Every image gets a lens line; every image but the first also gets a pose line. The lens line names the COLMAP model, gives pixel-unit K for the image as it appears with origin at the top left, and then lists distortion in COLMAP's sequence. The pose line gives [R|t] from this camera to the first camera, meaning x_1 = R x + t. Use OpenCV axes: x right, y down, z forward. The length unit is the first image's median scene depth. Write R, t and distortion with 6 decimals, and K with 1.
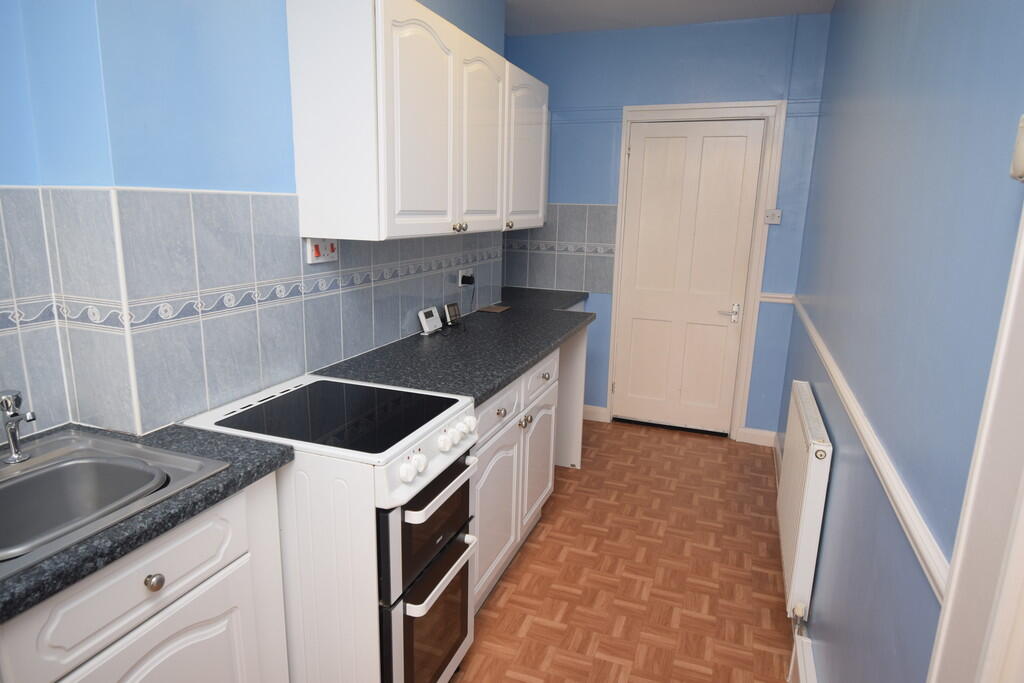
lens RADIAL K [[545.8, 0, 512.0], [0, 545.8, 341.5], [0, 0, 1]] dist [-0.001123, -0.000177]
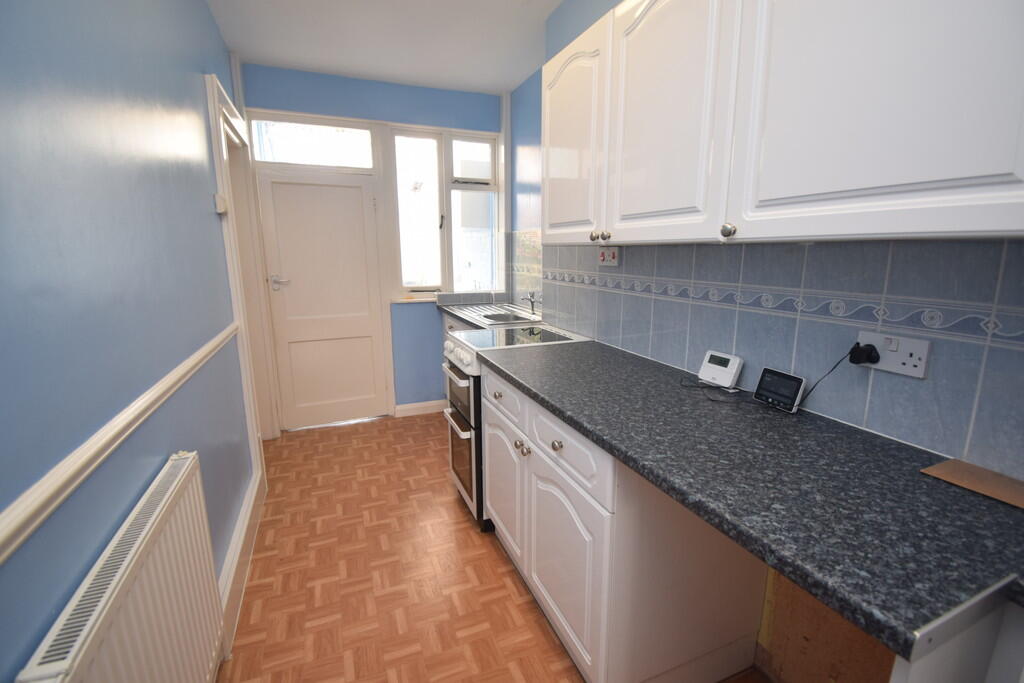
lens RADIAL K [[451.2, 0, 512.0], [0, 451.2, 341.5], [0, 0, 1]] dist [-0.002166, -0.000484]
pose [[-0.729177, 0.125575, -0.672705, 0.527238], [-0.162175, 0.923307, 0.348144, -0.280693], [0.664831, 0.362954, -0.652889, 1.424498]]
